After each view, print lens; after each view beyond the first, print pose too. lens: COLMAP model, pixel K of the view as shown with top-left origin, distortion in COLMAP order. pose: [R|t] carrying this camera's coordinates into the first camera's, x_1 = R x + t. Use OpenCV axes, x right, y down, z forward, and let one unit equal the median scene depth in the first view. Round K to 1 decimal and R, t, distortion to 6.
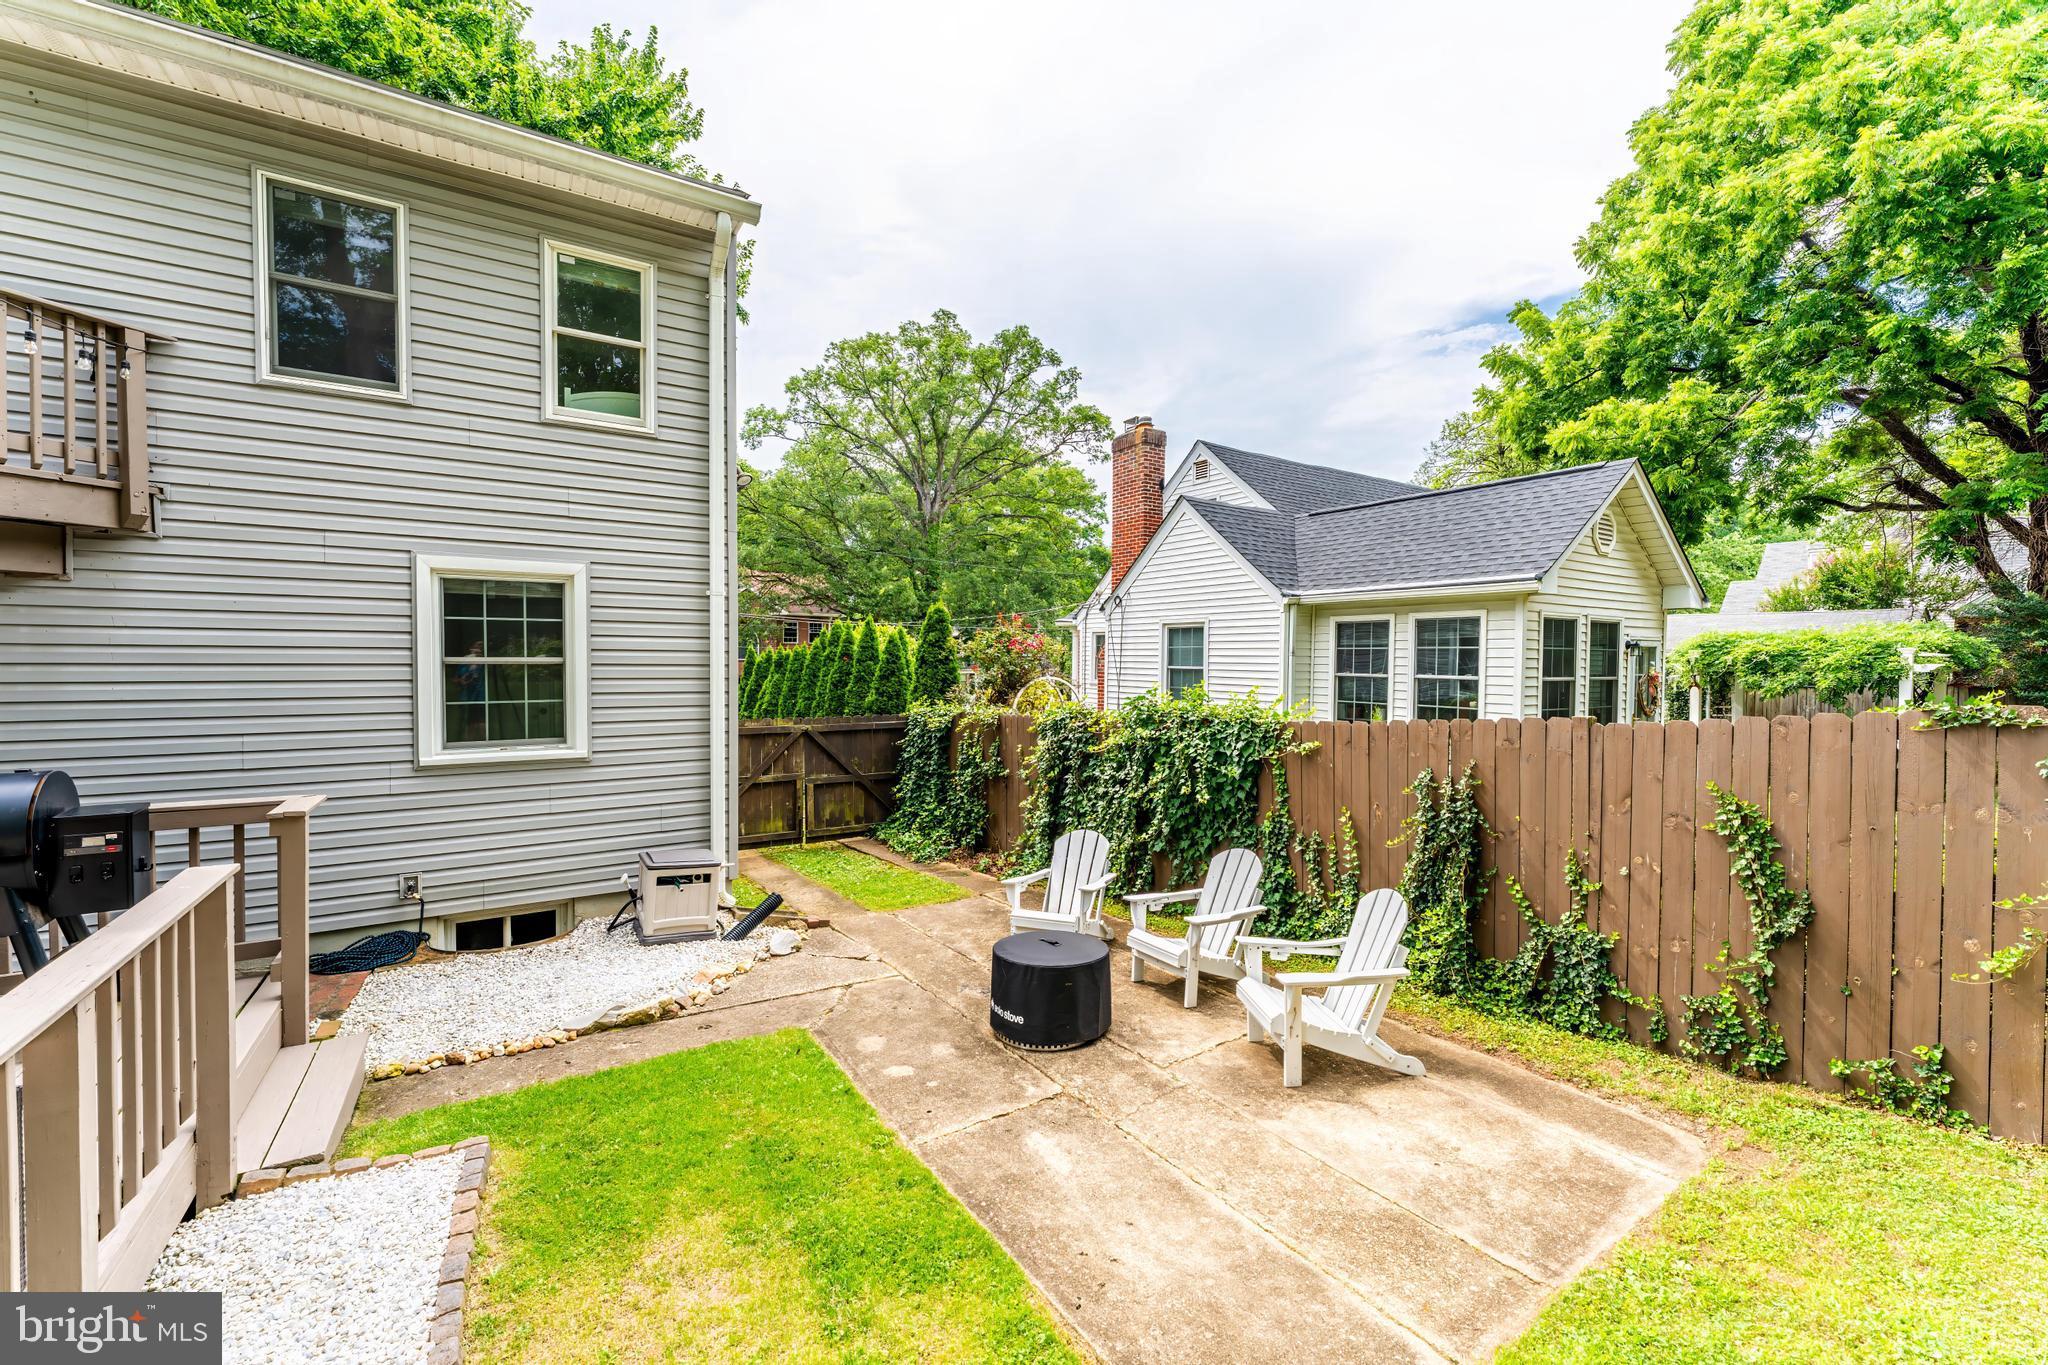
lens RADIAL K [[826.5, 0, 1031.4], [0, 826.5, 676.7], [0, 0, 1]] dist [0.001329, 0.000267]
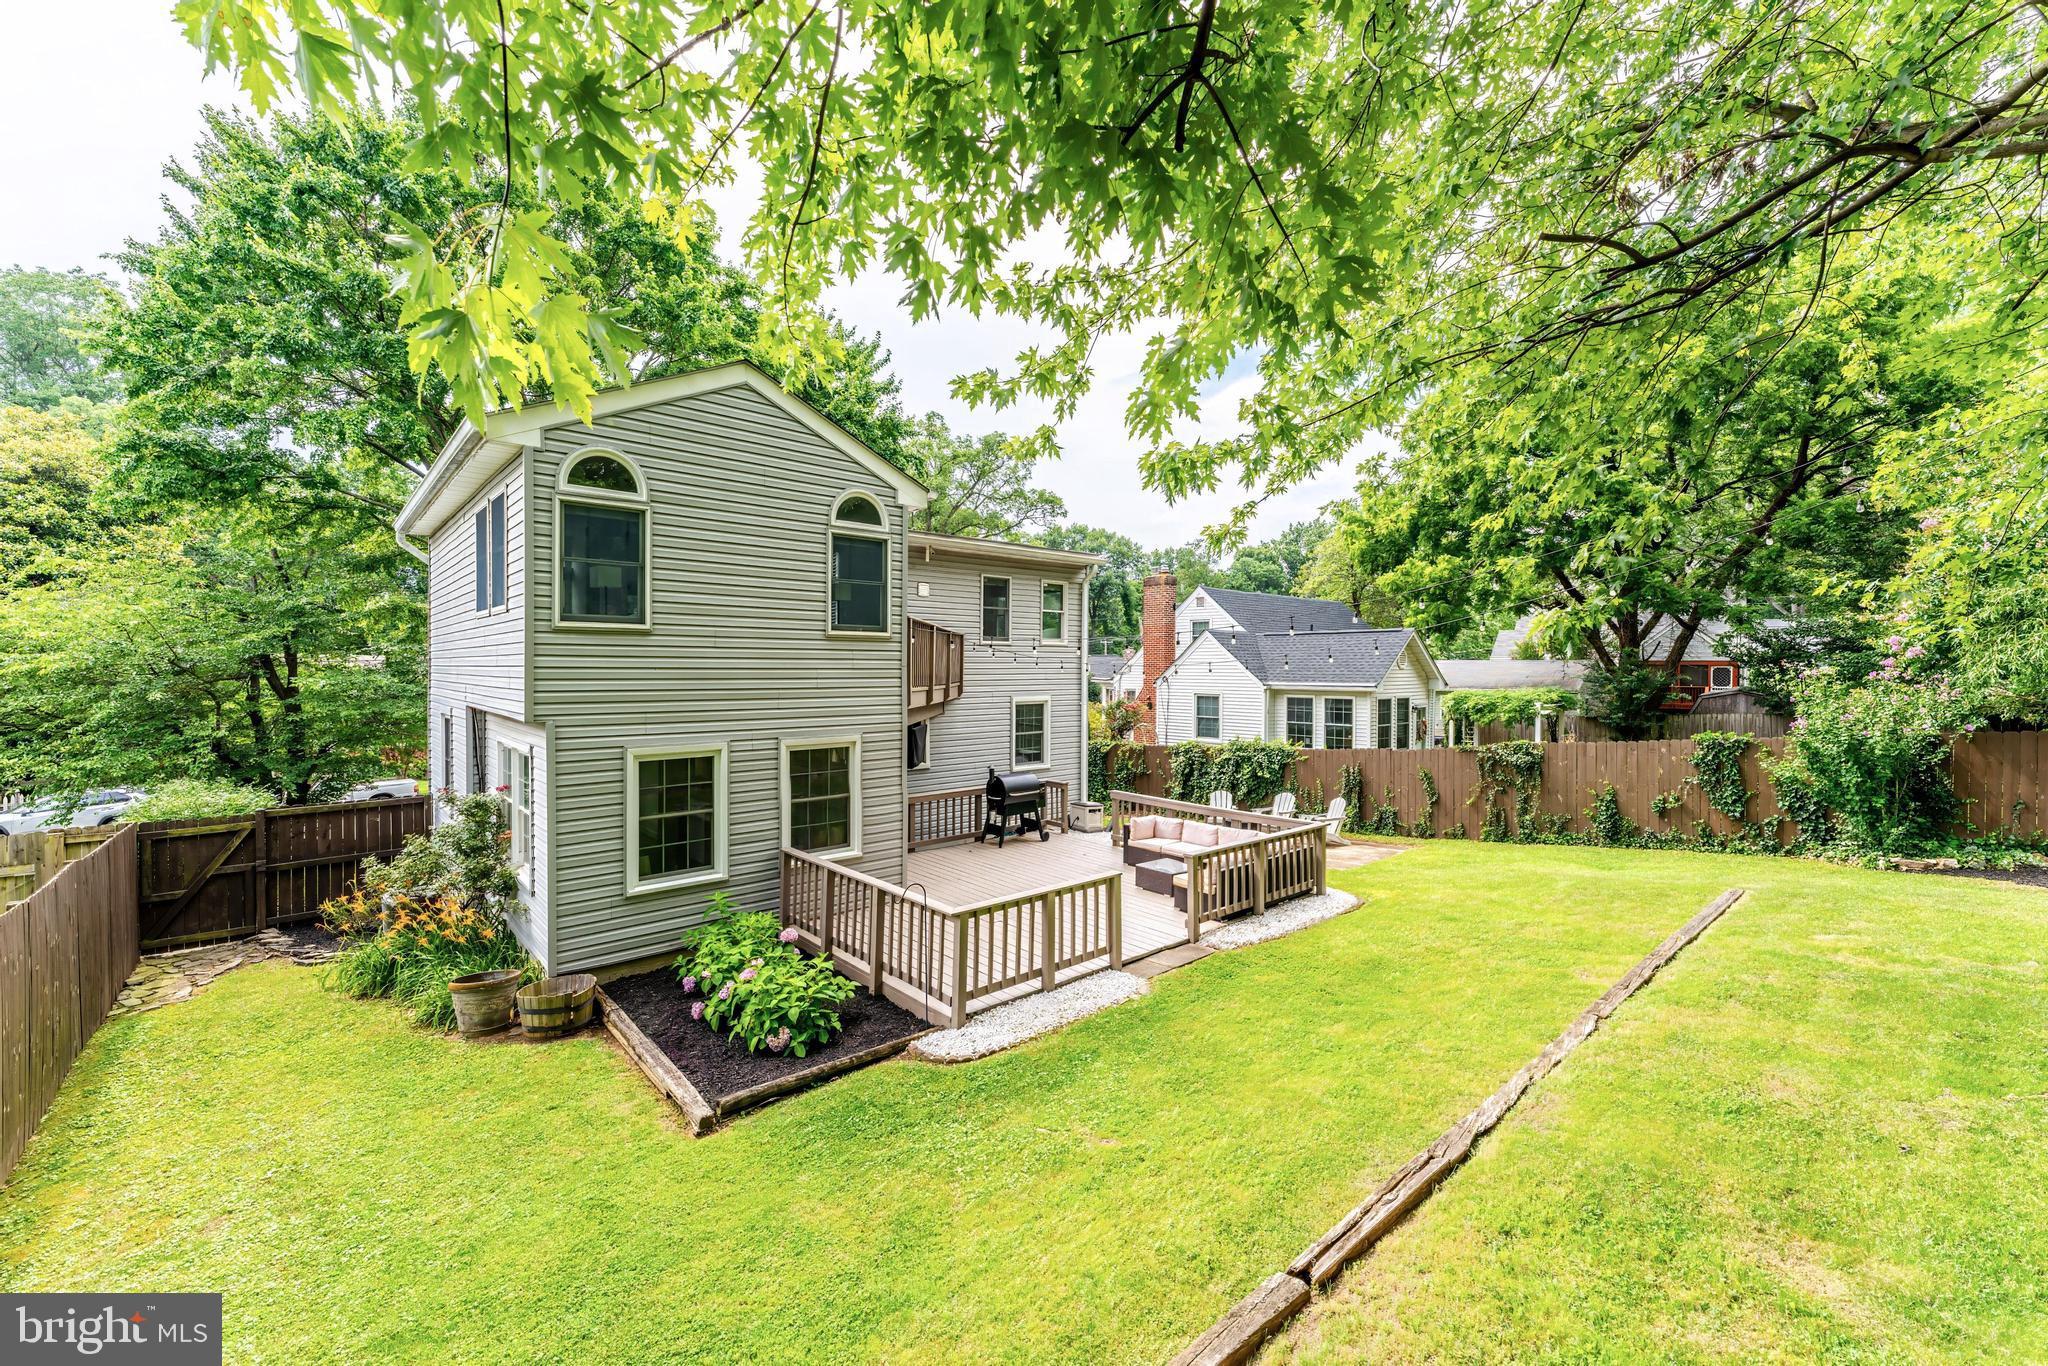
lens RADIAL K [[826.5, 0, 1031.4], [0, 826.5, 677.2], [0, 0, 1]] dist [0.001329, 0.000267]
pose [[0.987416, -0.006756, 0.158000, -0.809795], [0.008639, 0.999900, -0.011238, -0.132100], [-0.157909, 0.012461, 0.987375, -1.303606]]
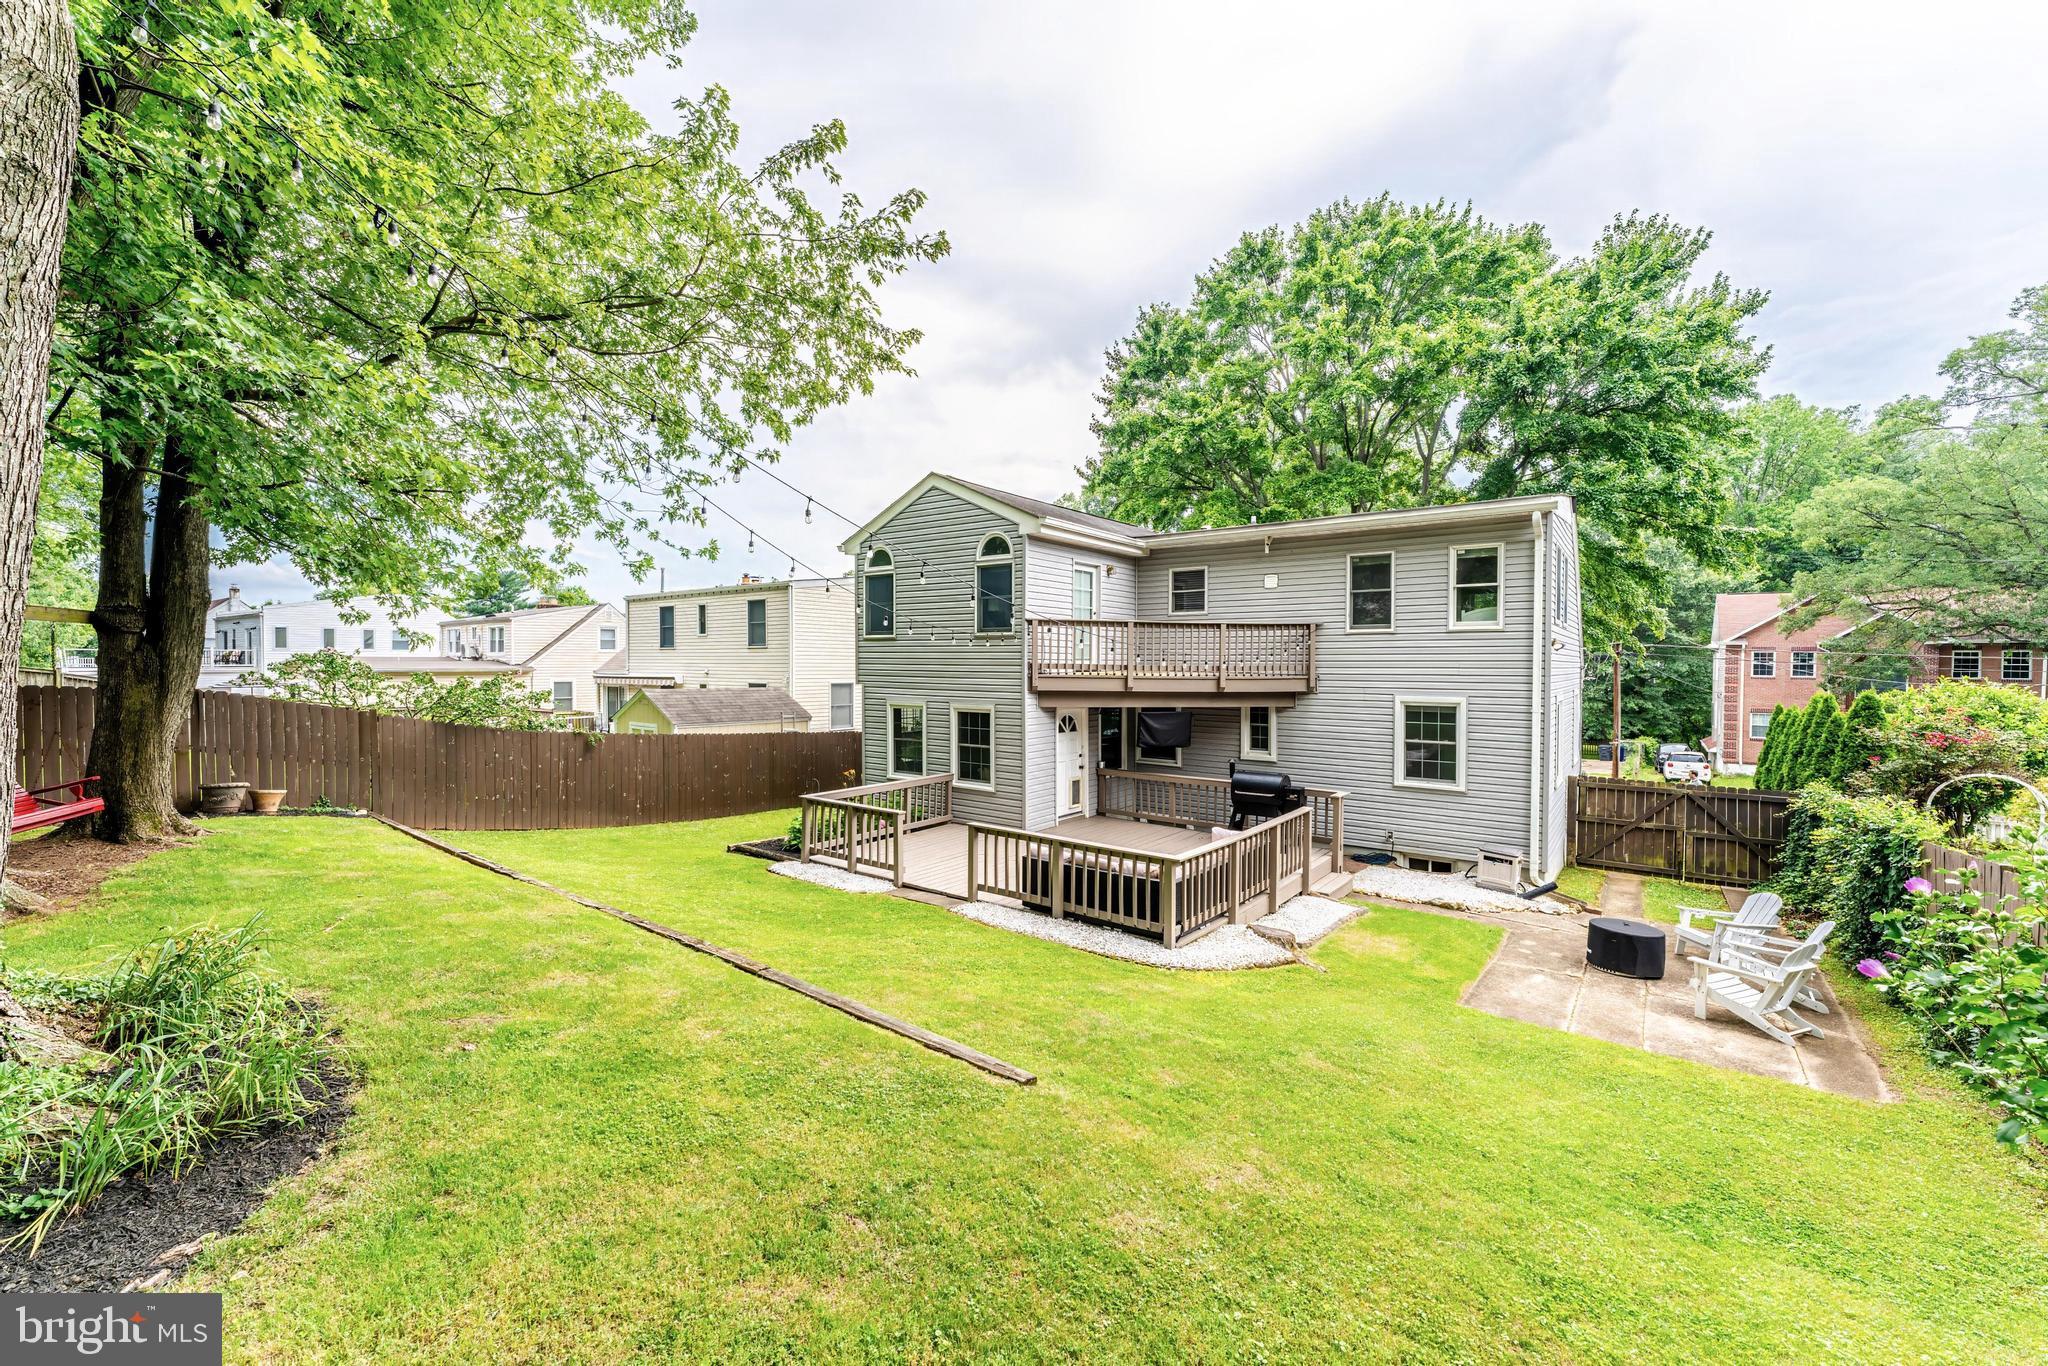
lens RADIAL K [[826.5, 0, 1031.4], [0, 826.5, 677.2], [0, 0, 1]] dist [0.001329, 0.000267]
pose [[0.349770, 0.012239, -0.936756, 0.794253], [-0.026538, 0.999643, 0.003152, -0.129629], [0.936460, 0.023757, 0.349970, -0.575319]]
